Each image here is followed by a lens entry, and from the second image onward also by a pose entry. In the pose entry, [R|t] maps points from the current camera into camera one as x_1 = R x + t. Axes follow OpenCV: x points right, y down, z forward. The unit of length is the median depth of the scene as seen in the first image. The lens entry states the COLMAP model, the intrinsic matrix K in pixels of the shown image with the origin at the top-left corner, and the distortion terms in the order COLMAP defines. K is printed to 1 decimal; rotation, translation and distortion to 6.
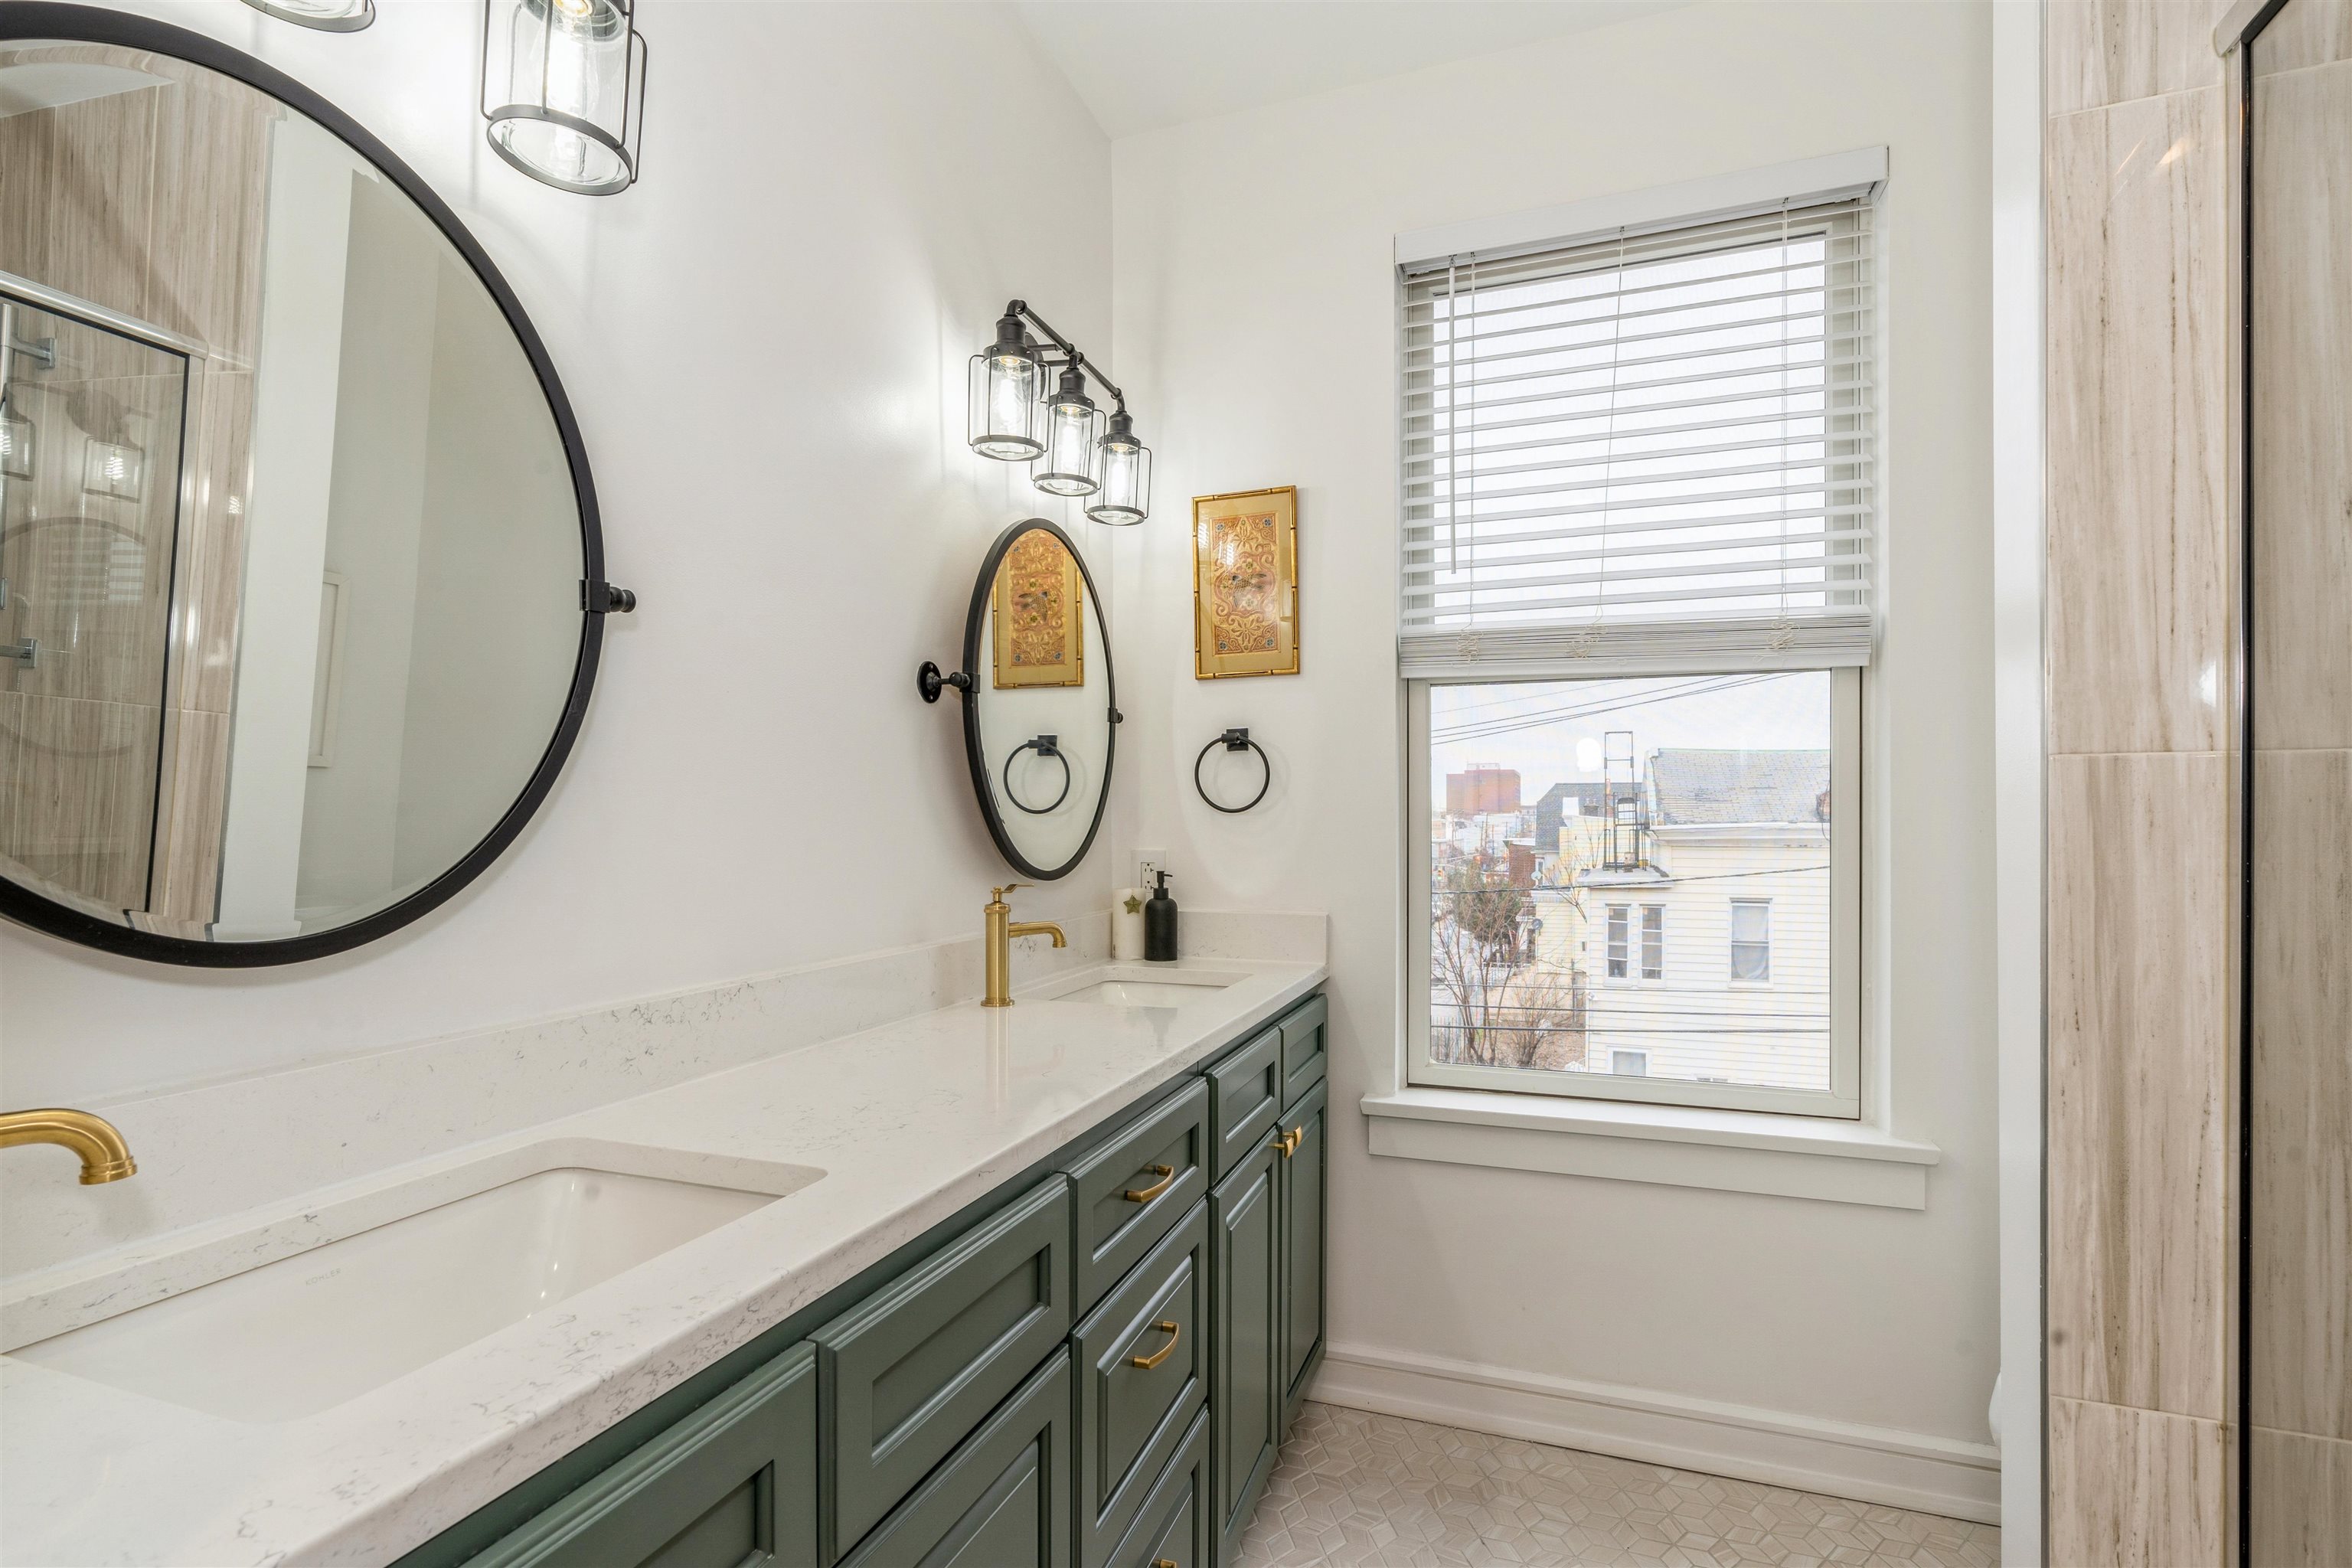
lens RADIAL K [[1106.8, 0, 1177.9], [0, 1106.8, 824.9], [0, 0, 1]] dist [-0.001720, -0.000051]
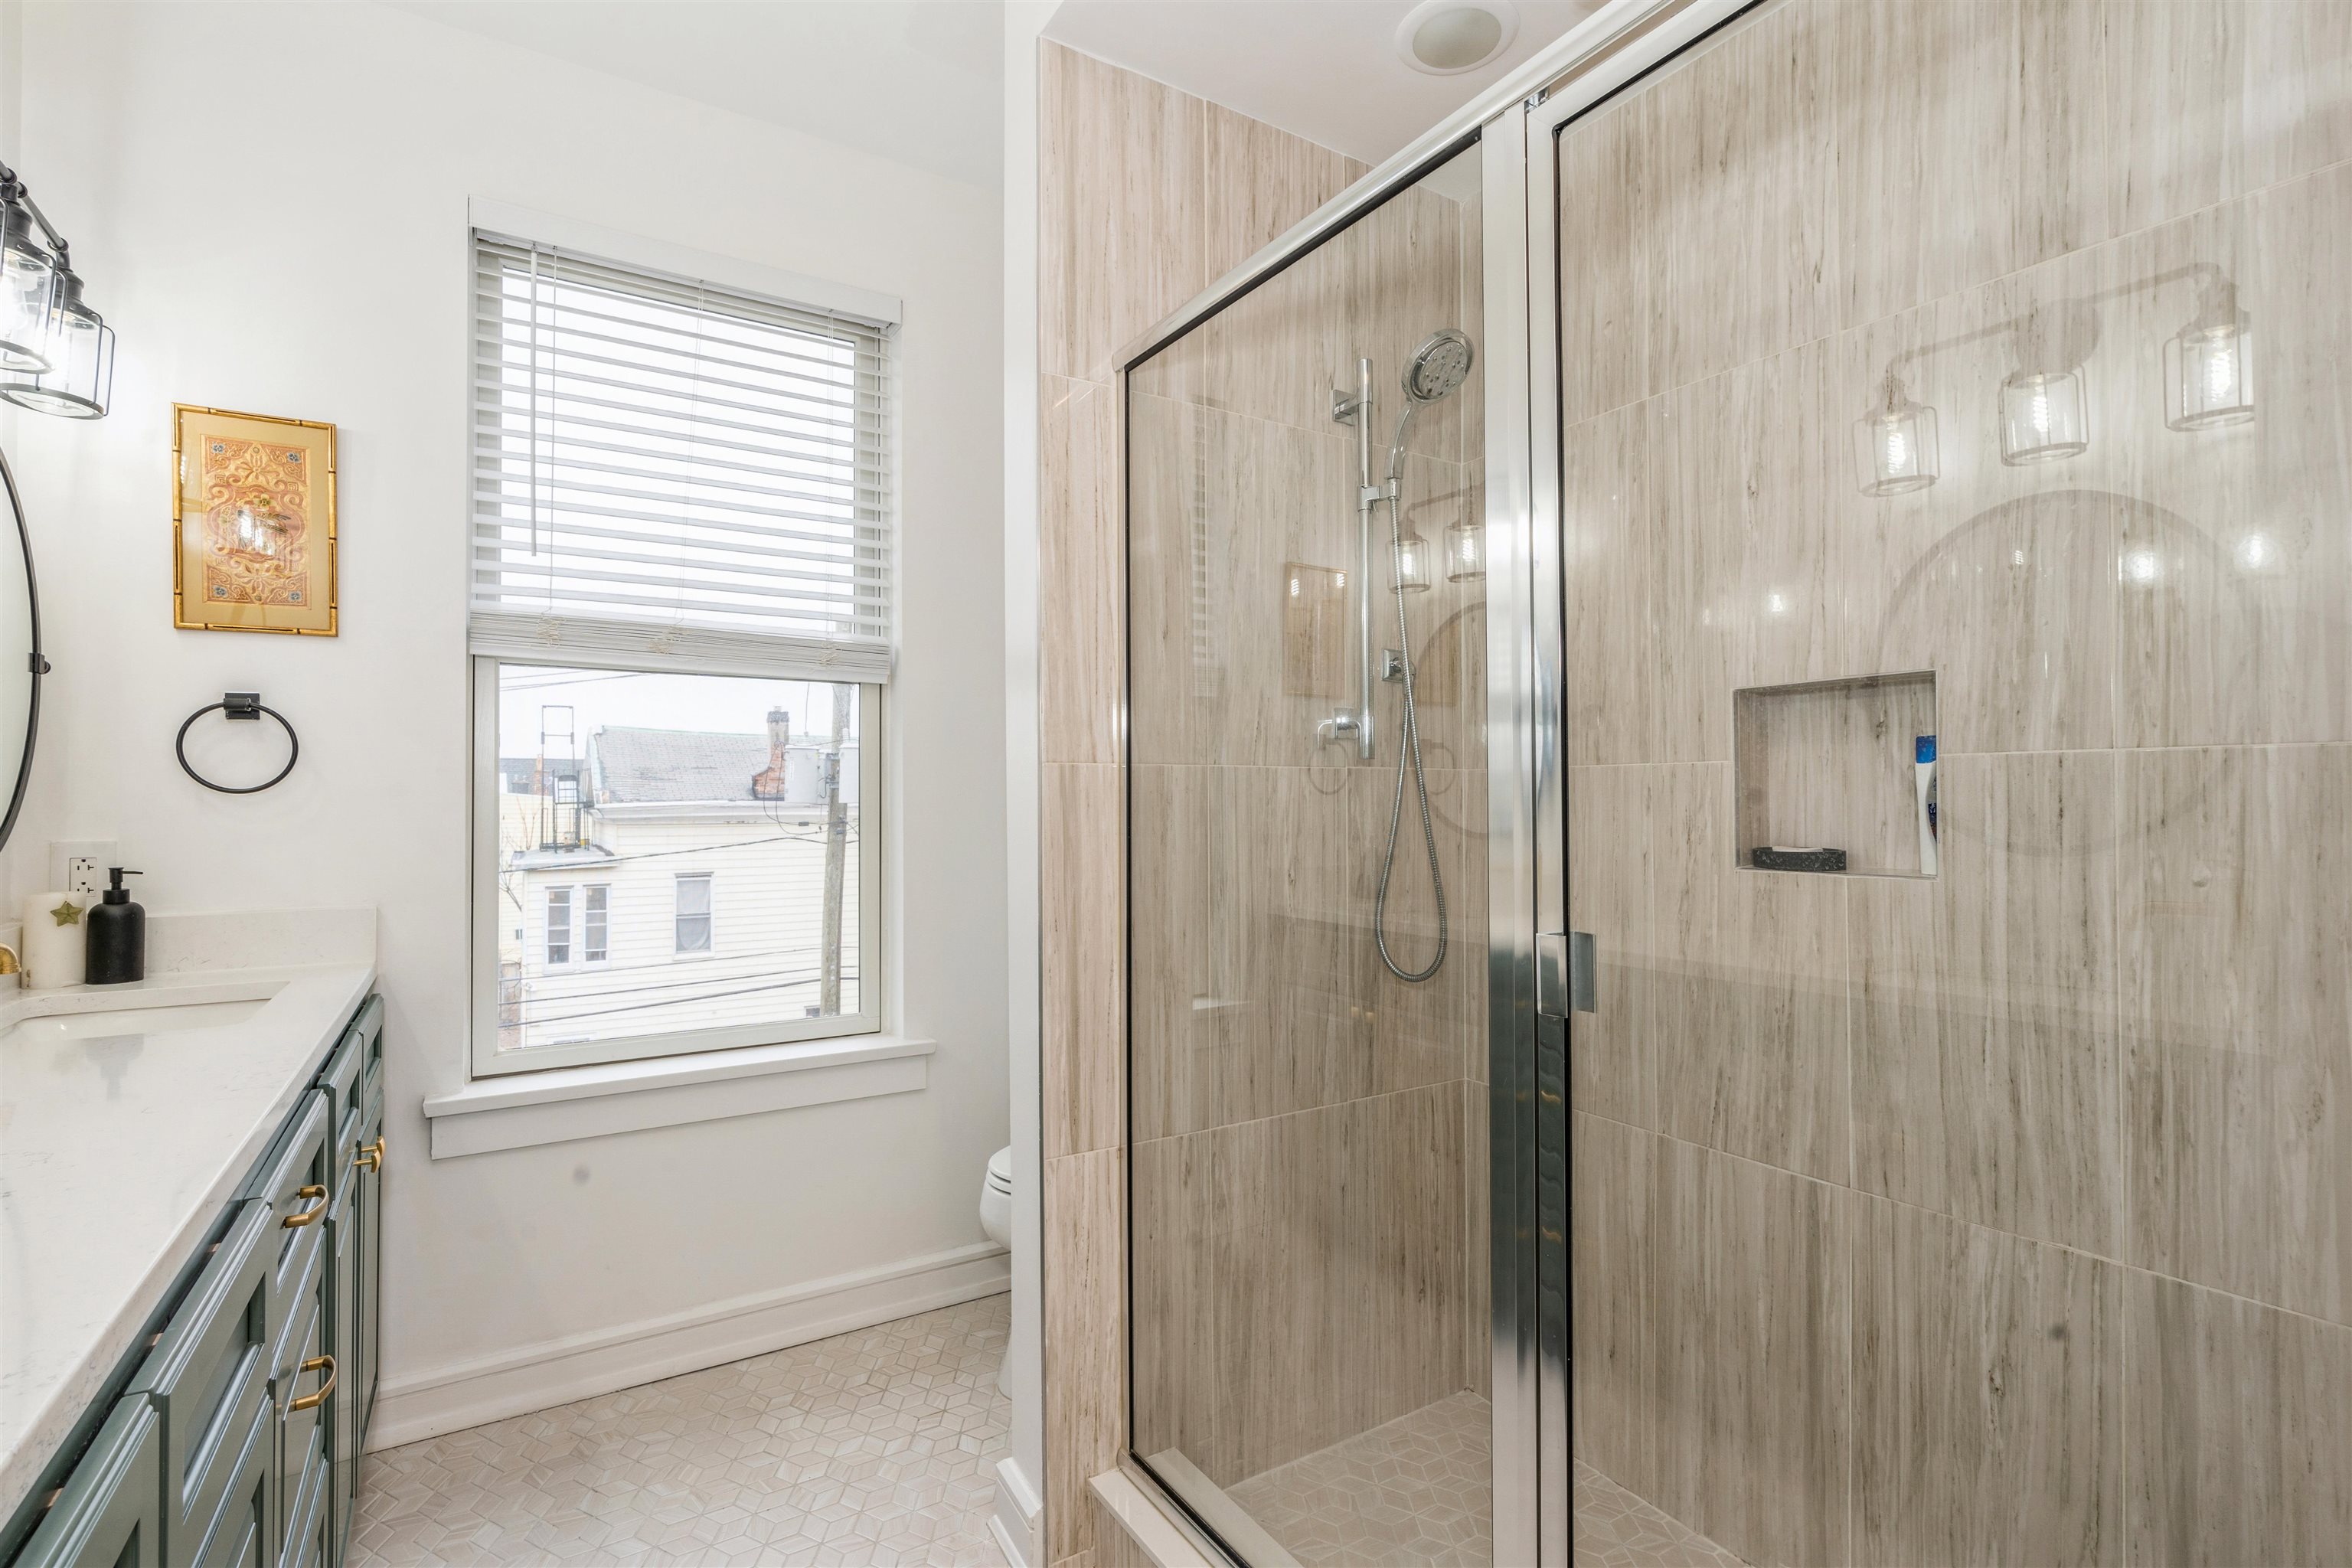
lens RADIAL K [[1108.9, 0, 1177.0], [0, 1108.9, 776.3], [0, 0, 1]] dist [0.000313, 0.000309]
pose [[0.616473, 0.015701, 0.787219, -0.178785], [0.003074, 0.999746, -0.022347, -0.003169], [-0.787370, 0.016197, 0.616268, -0.075644]]
